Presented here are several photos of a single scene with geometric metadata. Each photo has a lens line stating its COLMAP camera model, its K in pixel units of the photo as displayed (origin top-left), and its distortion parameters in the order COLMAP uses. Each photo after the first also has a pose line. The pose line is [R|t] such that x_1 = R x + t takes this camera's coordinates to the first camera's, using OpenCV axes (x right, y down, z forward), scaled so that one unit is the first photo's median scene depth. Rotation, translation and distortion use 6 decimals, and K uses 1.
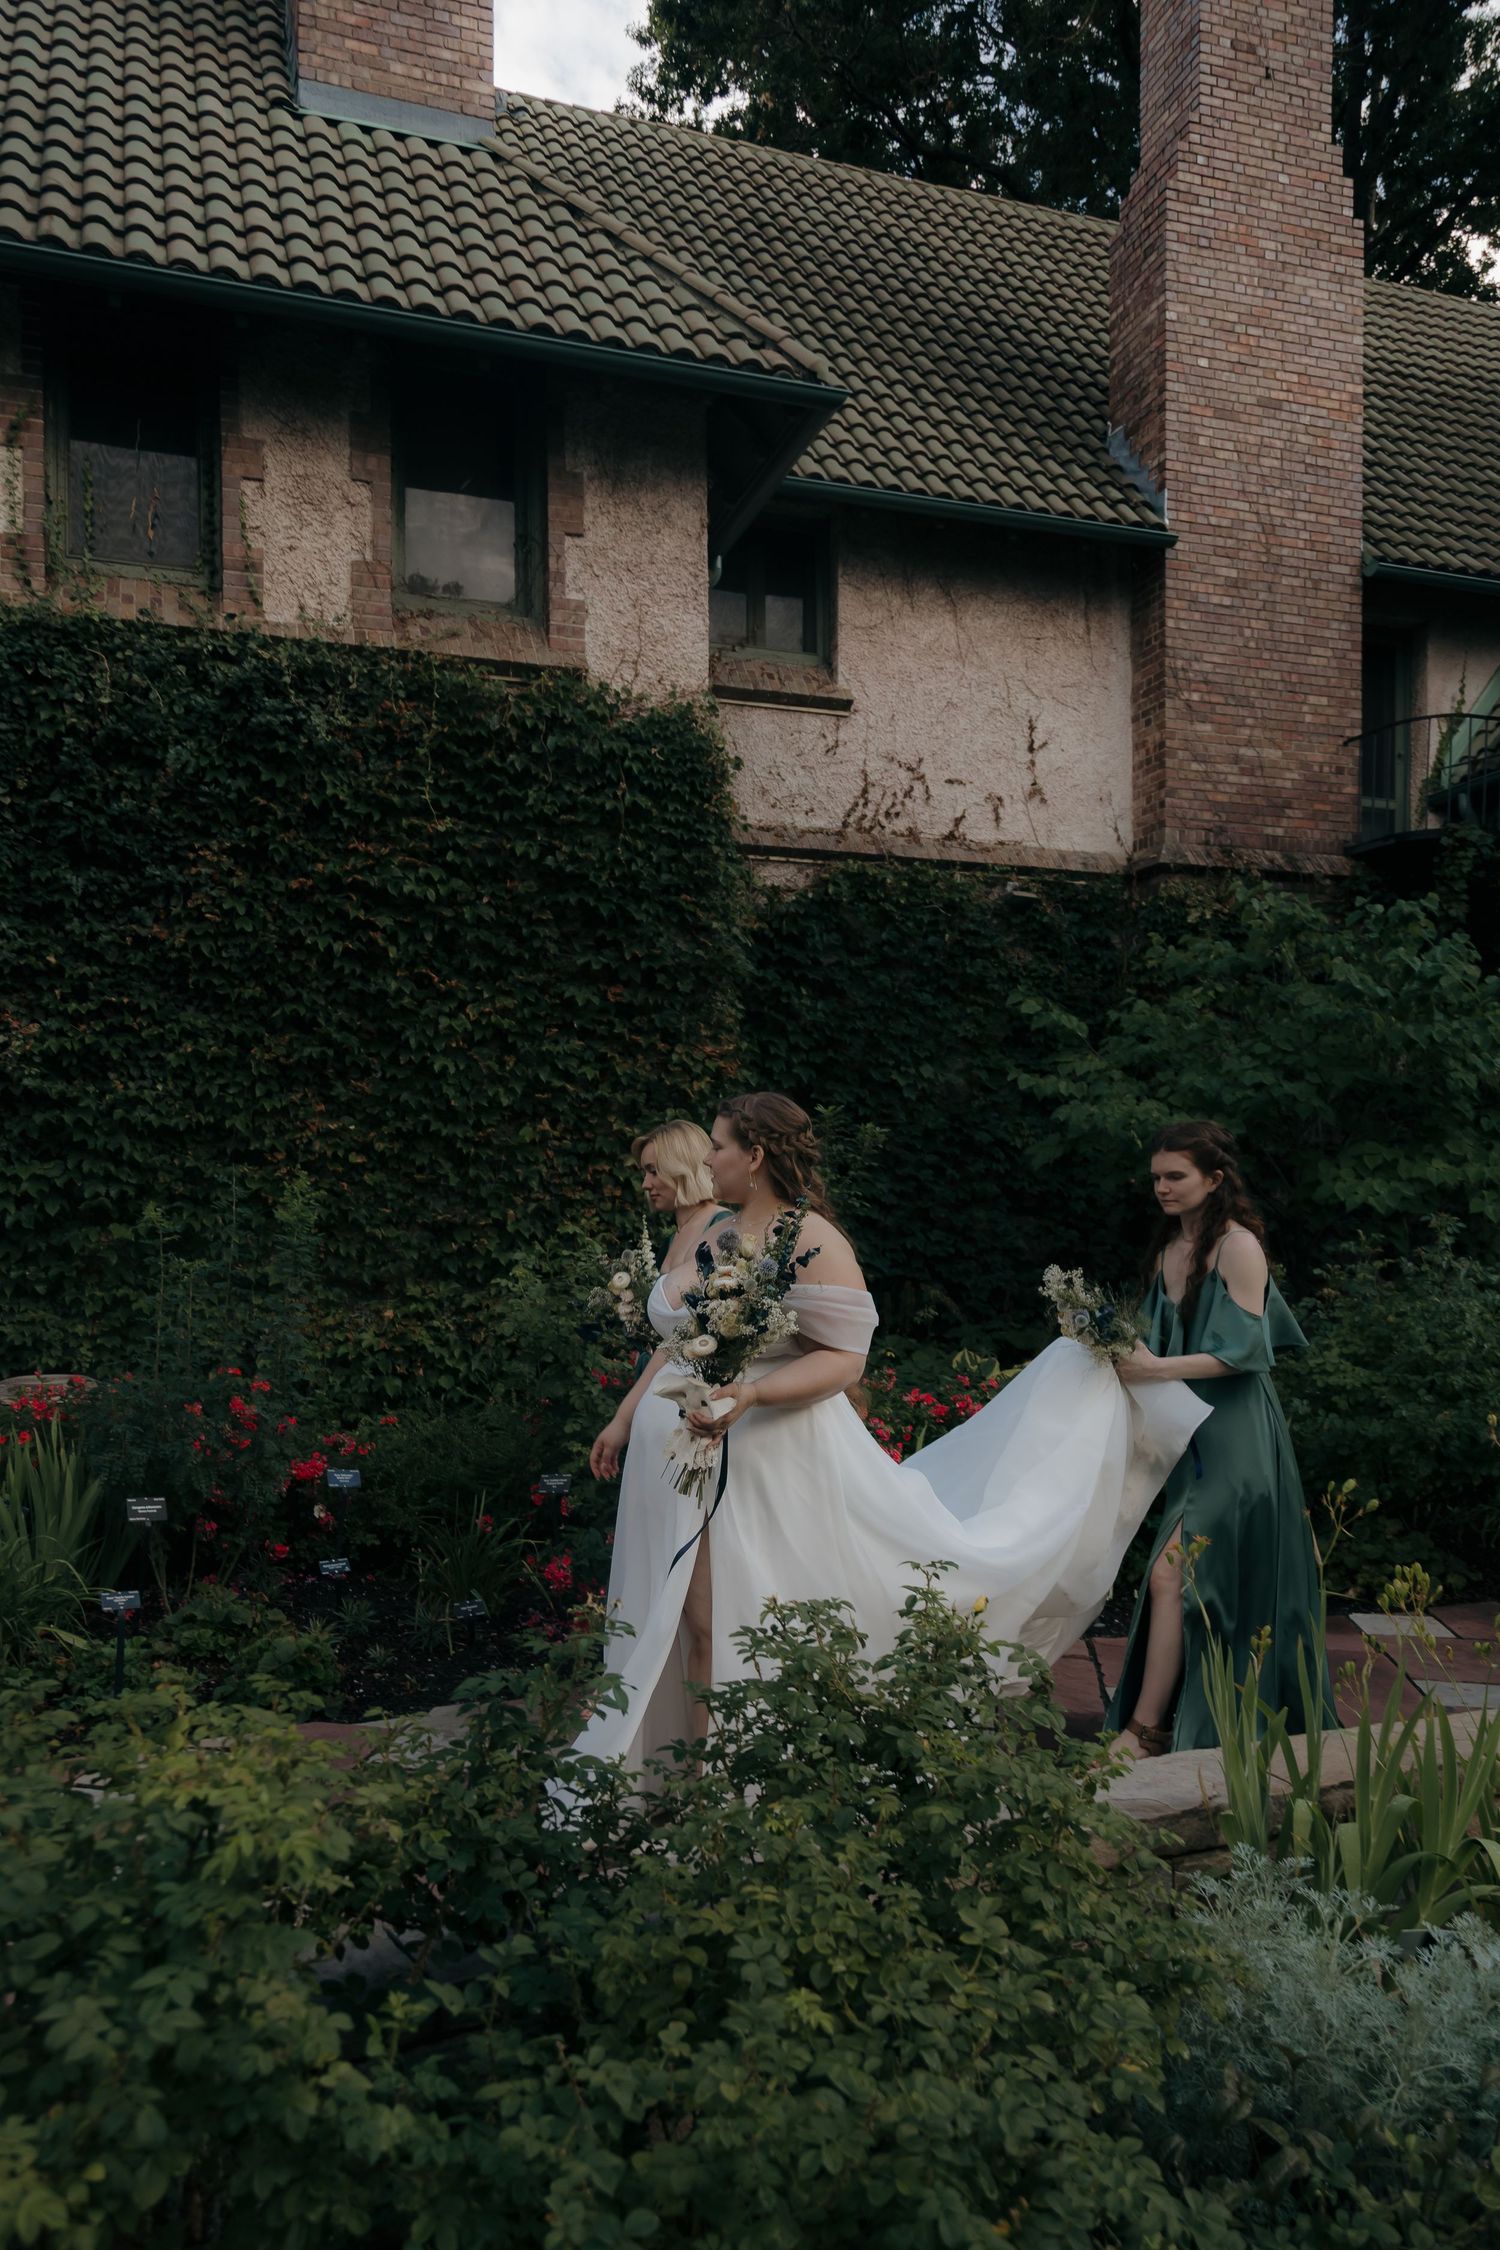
lens RADIAL K [[1578.2, 0, 718.2], [0, 1578.2, 1124.7], [0, 0, 1]] dist [0.022298, -0.000740]
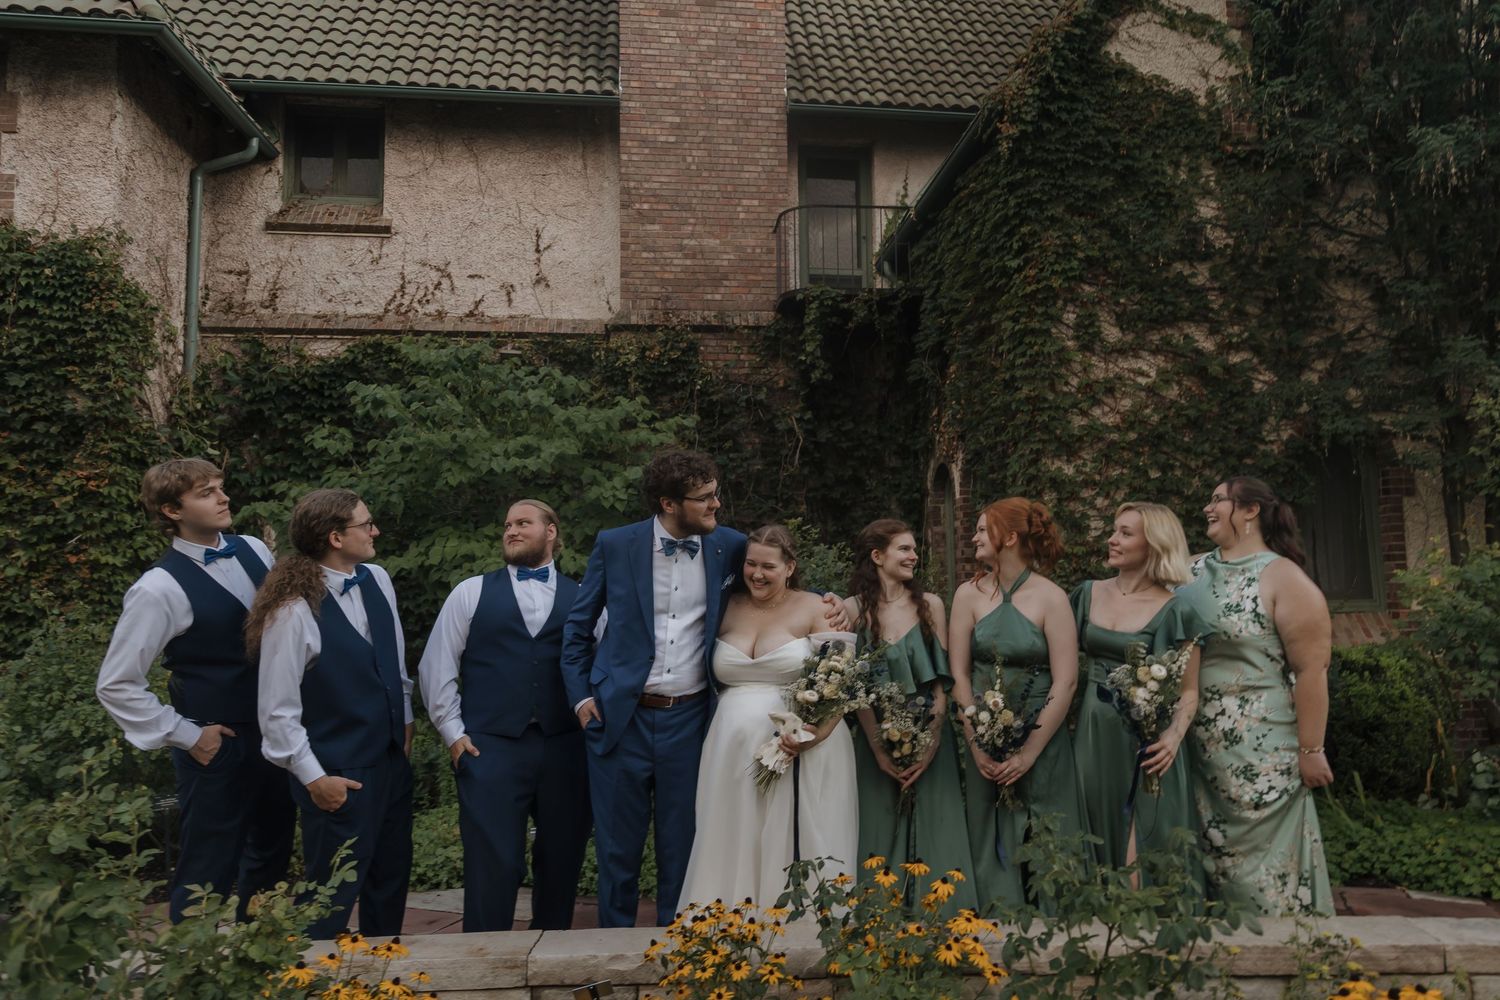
lens RADIAL K [[1052.1, 0, 750.6], [0, 1052.1, 402.0], [0, 0, 1]] dist [0.022298, -0.000740]
pose [[0.985297, -0.046152, -0.164501, 0.536679], [0.028787, 0.993904, -0.106425, 0.004504], [0.168410, 0.100125, 0.980619, 0.115708]]
